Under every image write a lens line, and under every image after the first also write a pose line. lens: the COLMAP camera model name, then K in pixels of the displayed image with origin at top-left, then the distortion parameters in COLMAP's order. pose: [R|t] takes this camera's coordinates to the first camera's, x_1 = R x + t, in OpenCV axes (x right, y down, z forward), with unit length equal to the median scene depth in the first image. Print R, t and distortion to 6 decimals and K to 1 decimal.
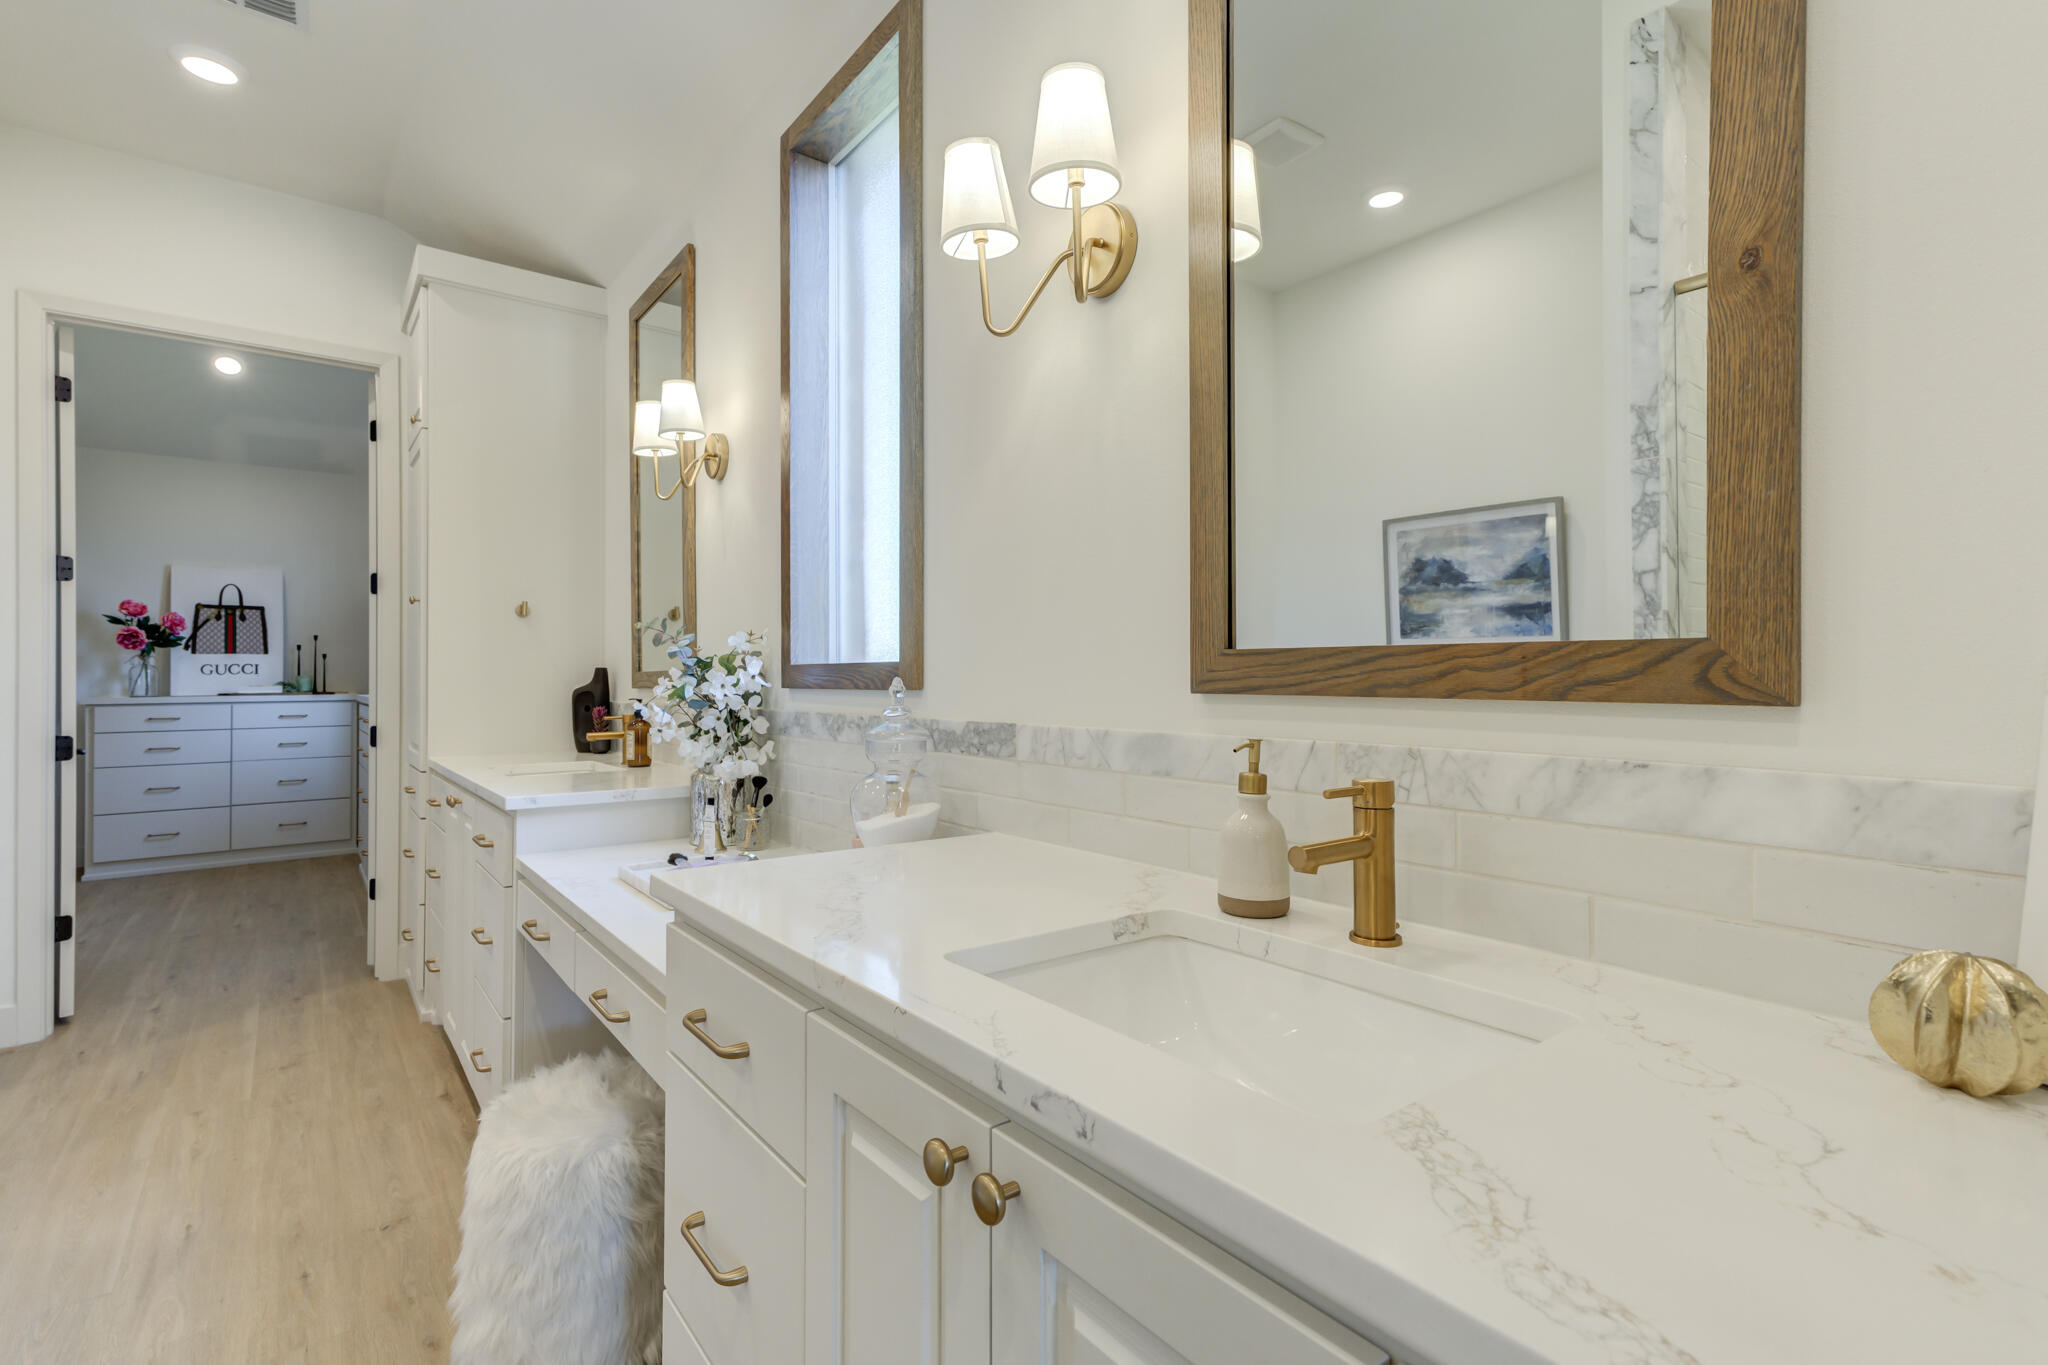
lens RADIAL K [[958.6, 0, 1074.7], [0, 958.6, 667.3], [0, 0, 1]] dist [-0.000682, 0.001421]
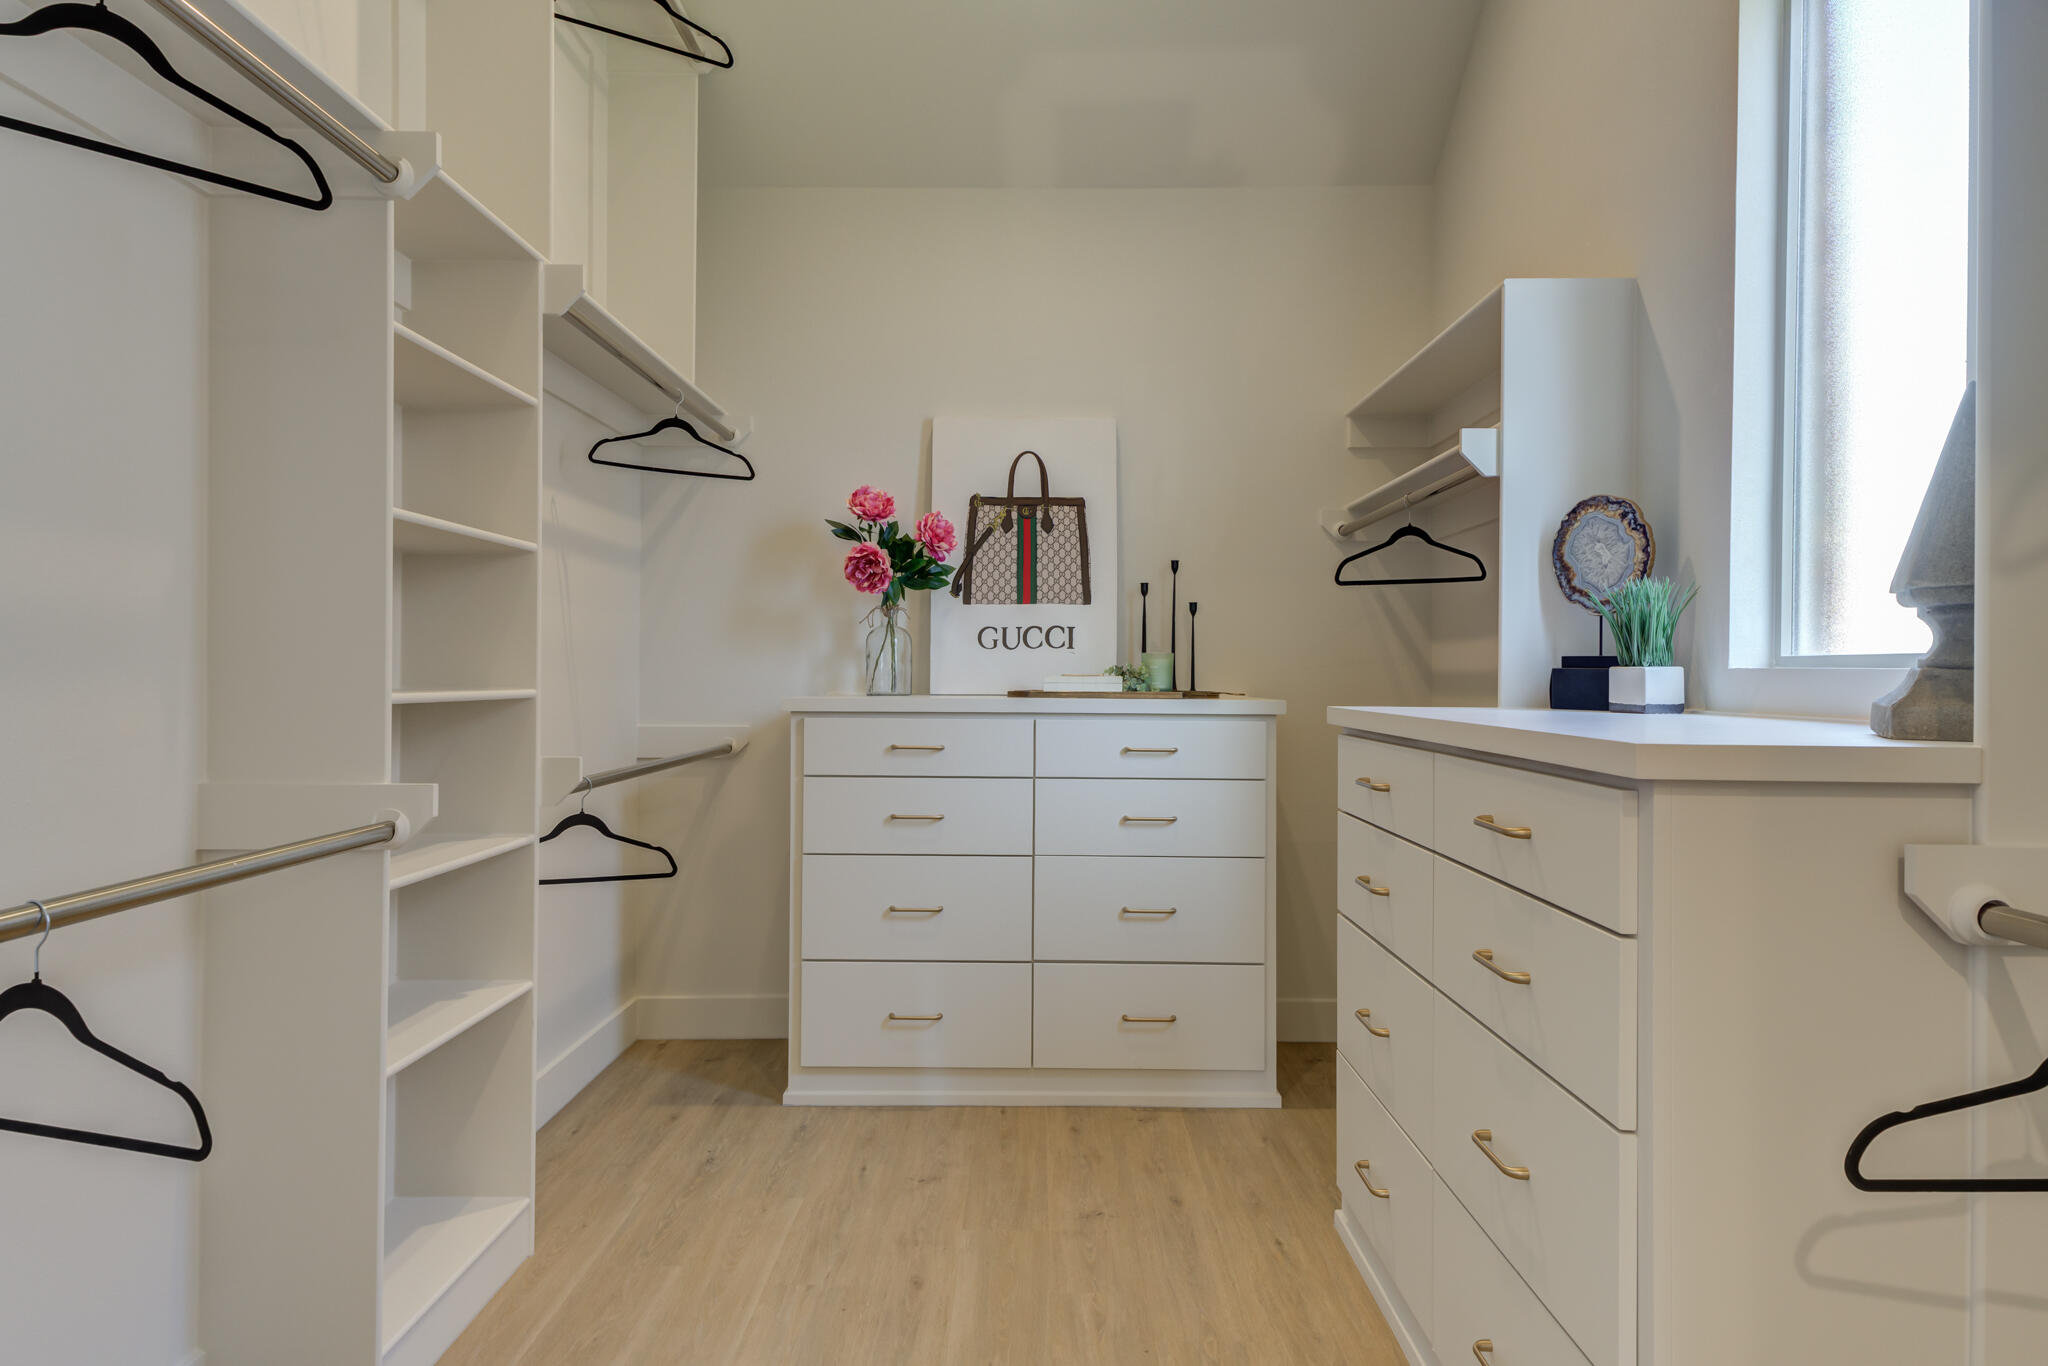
lens RADIAL K [[958.6, 0, 1025.8], [0, 958.6, 685.3], [0, 0, 1]] dist [-0.000682, 0.001421]
pose [[0.788410, 0.015364, -0.614958, -0.611979], [-0.007195, 0.999850, 0.015755, 0.017484], [0.615108, -0.007996, 0.788402, 0.653323]]
